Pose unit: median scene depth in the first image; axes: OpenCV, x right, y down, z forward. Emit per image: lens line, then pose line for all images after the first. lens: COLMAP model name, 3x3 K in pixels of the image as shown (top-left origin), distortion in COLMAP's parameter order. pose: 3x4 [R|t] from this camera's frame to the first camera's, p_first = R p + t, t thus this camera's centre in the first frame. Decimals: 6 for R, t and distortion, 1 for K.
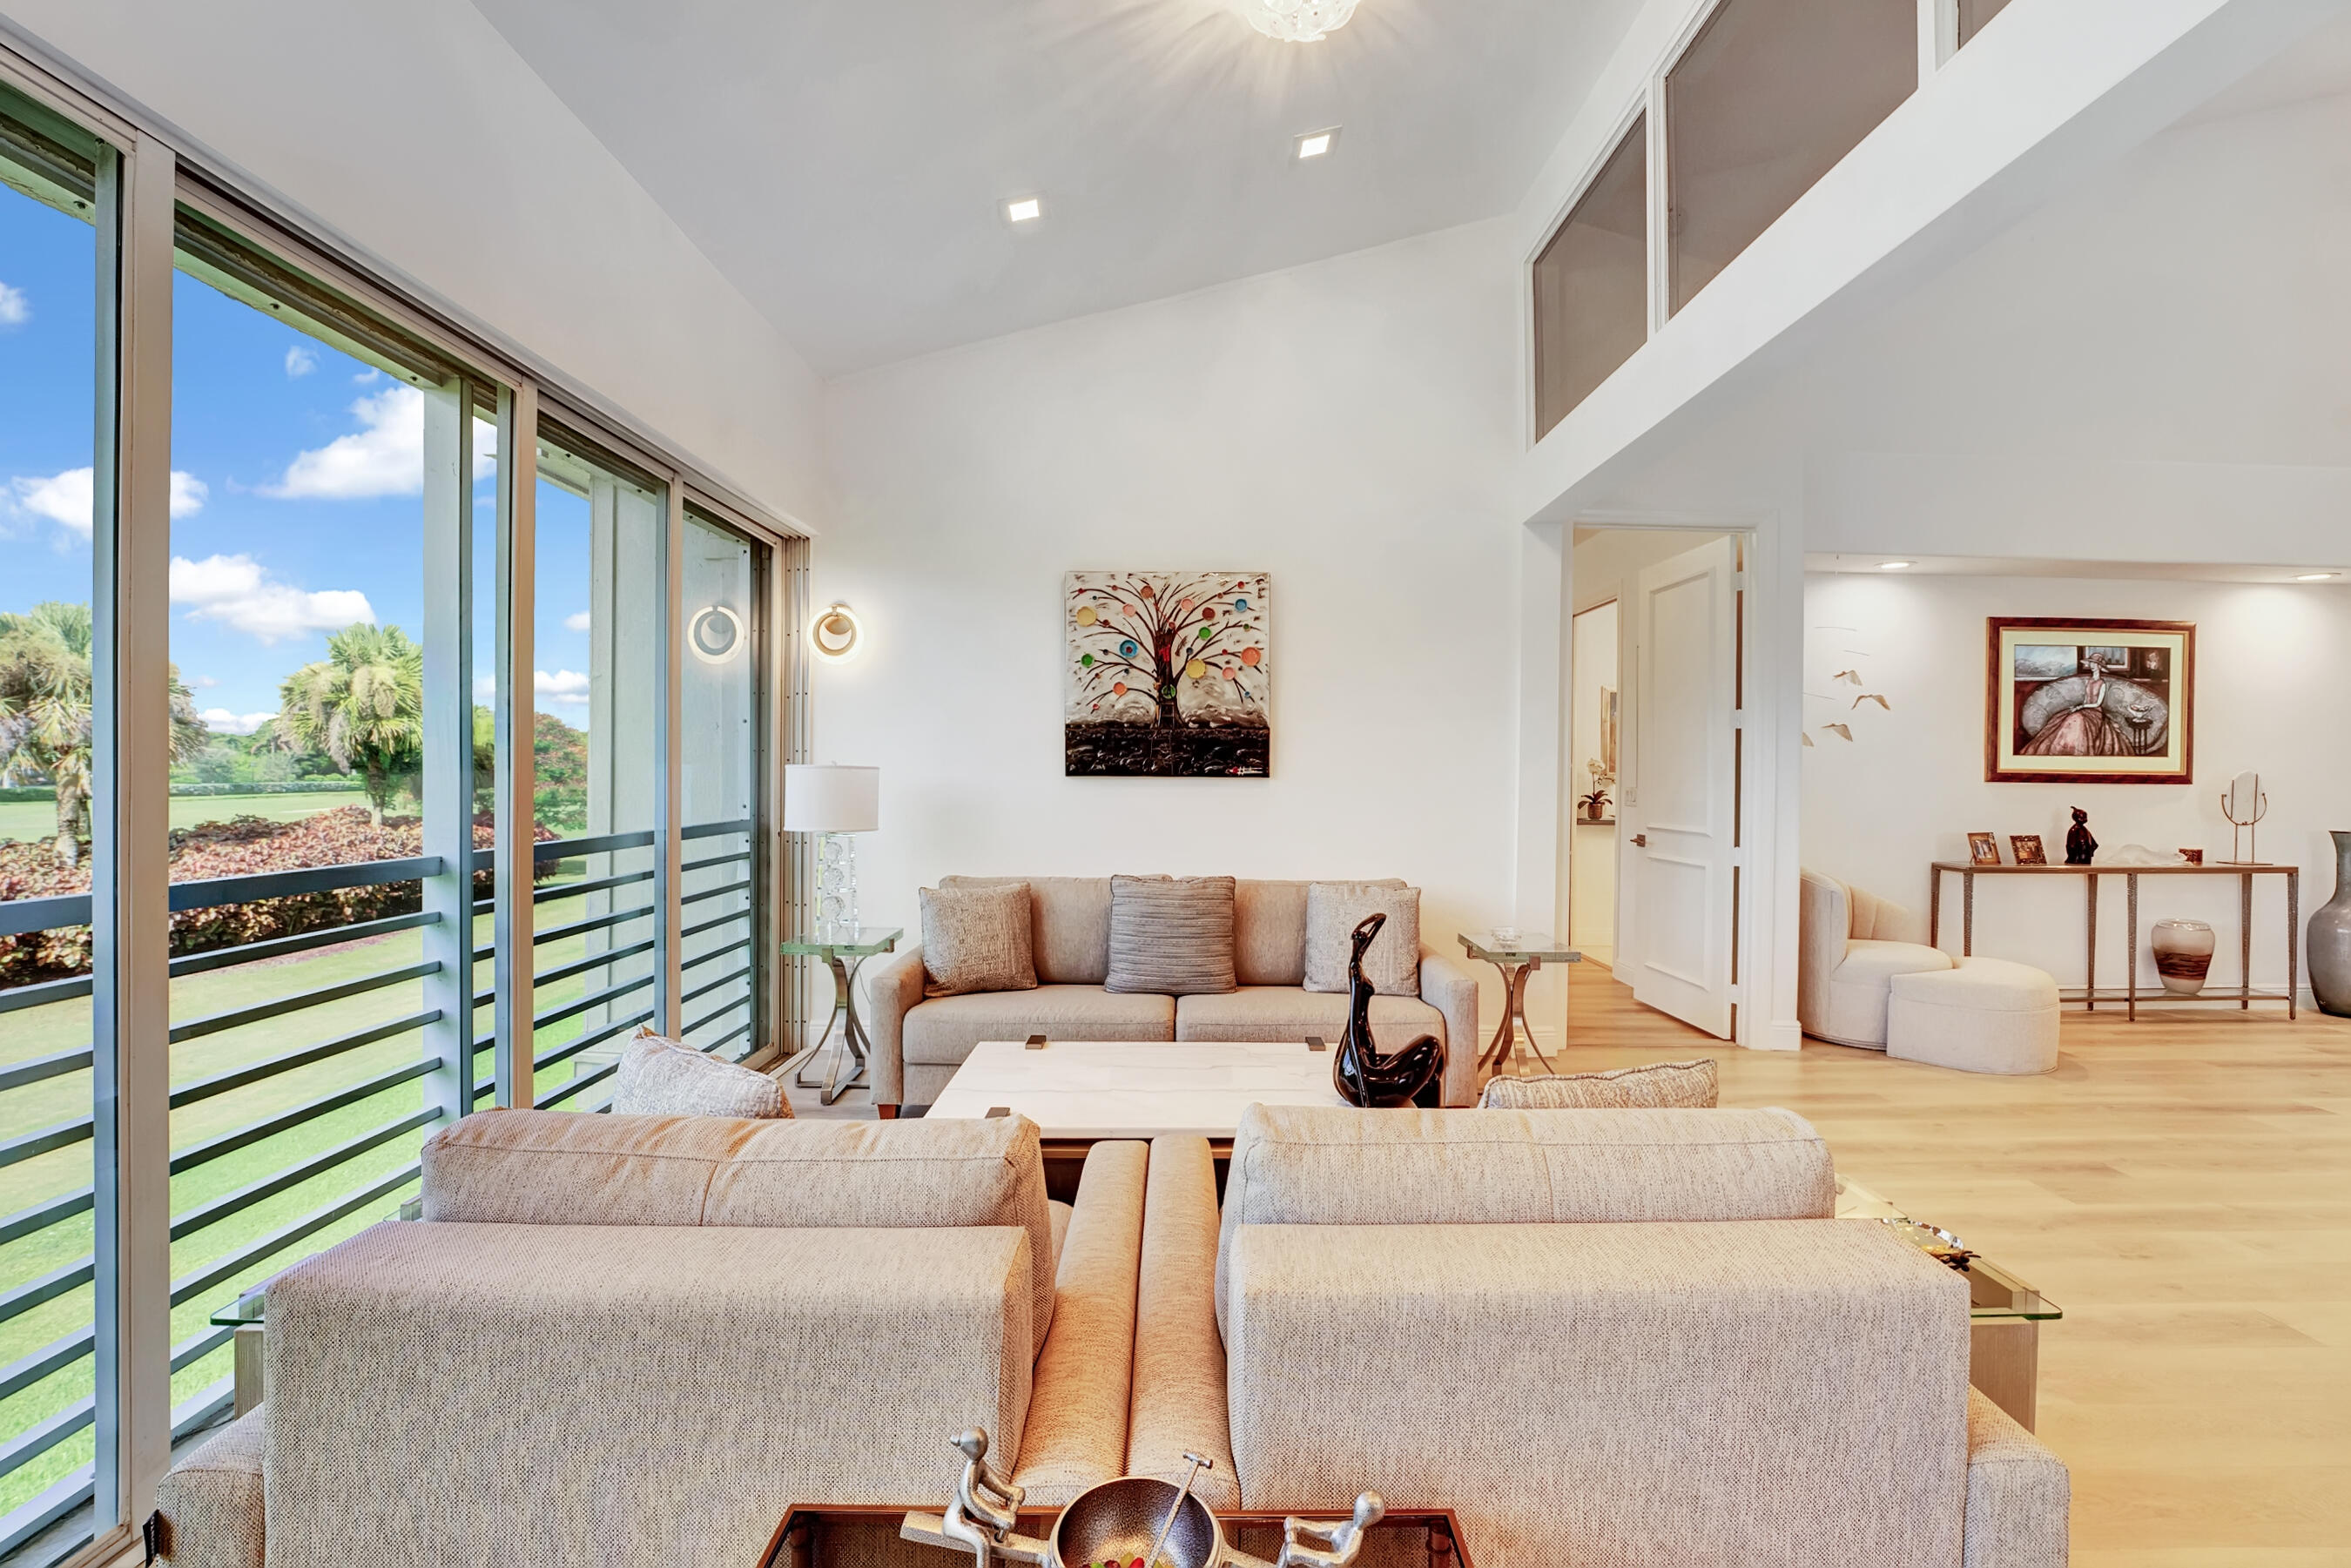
lens RADIAL K [[965.1, 0, 1187.1], [0, 965.1, 781.3], [0, 0, 1]] dist [-0.022888, -0.000277]
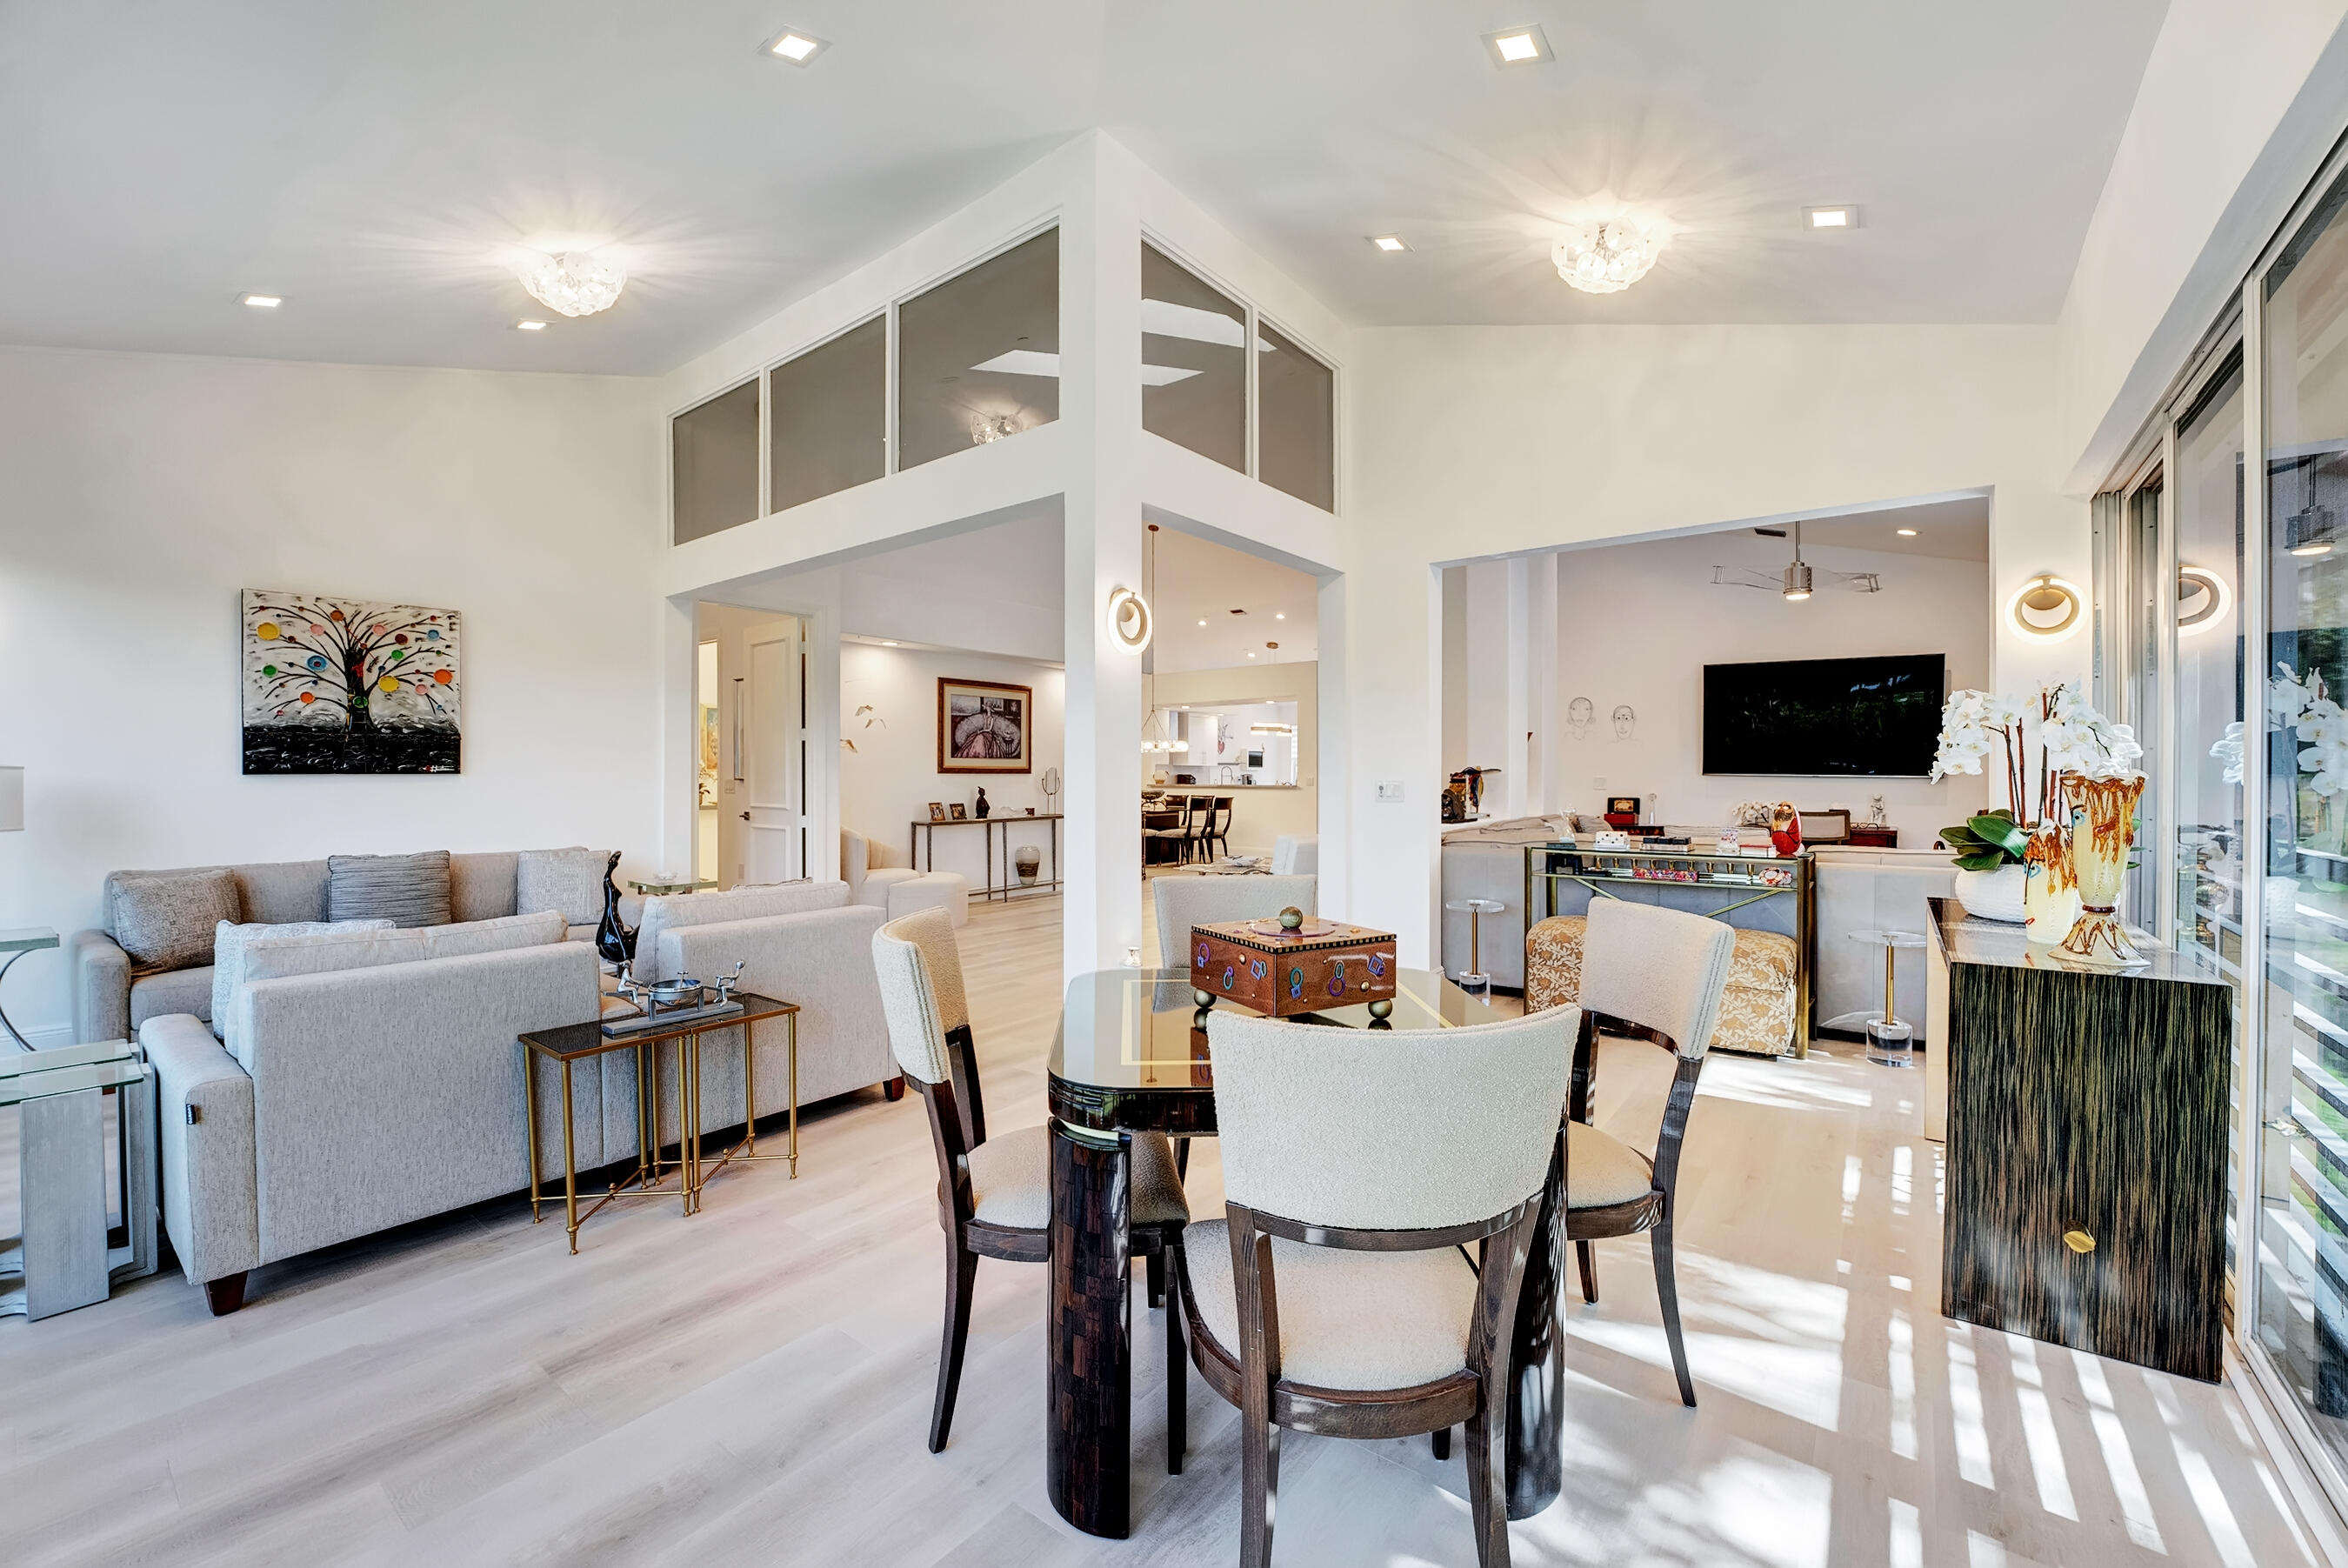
lens RADIAL K [[964.0, 0, 1175.4], [0, 964.0, 780.7], [0, 0, 1]] dist [-0.022888, -0.000277]
pose [[0.619076, -0.013977, 0.785207, -0.297699], [0.011899, 0.999894, 0.008418, 0.005212], [-0.785241, 0.004132, 0.619177, -0.474751]]
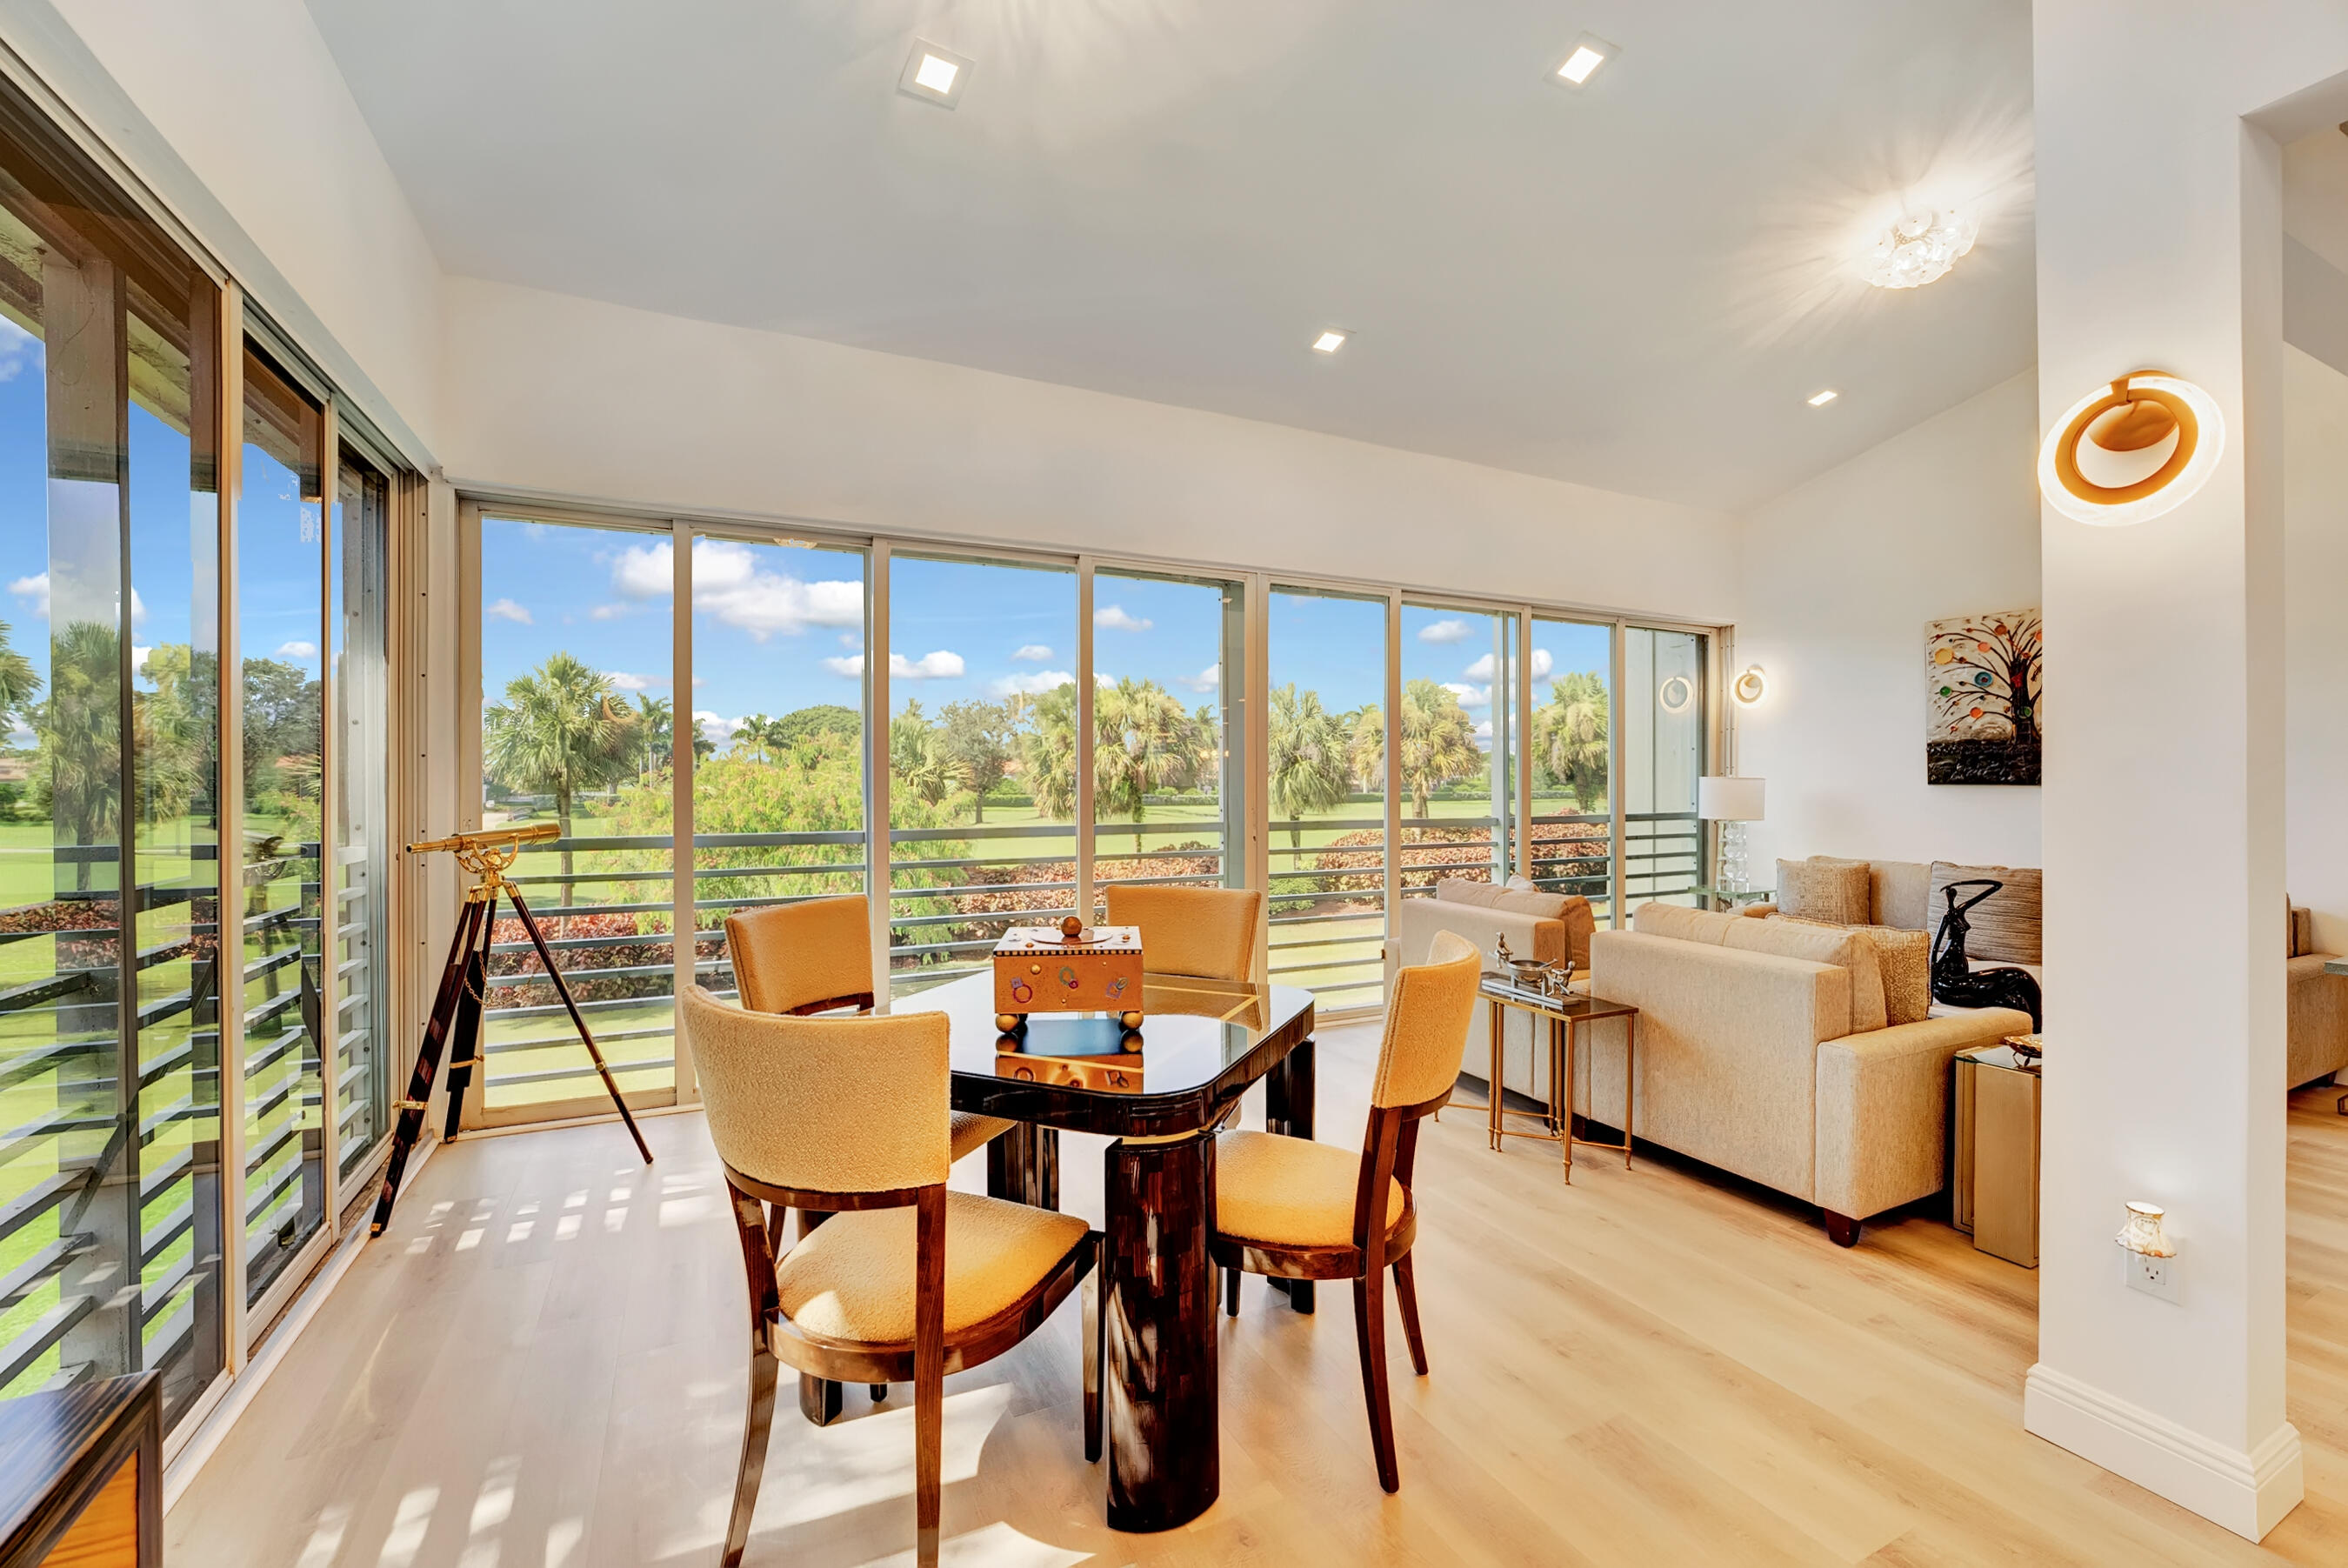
lens RADIAL K [[964.0, 0, 1173.5], [0, 964.0, 780.5], [0, 0, 1]] dist [-0.022888, -0.000277]
pose [[0.424865, -0.003364, -0.905251, 0.550454], [-0.007534, 0.999945, -0.007252, 0.005400], [0.905226, 0.009901, 0.424816, -0.396297]]
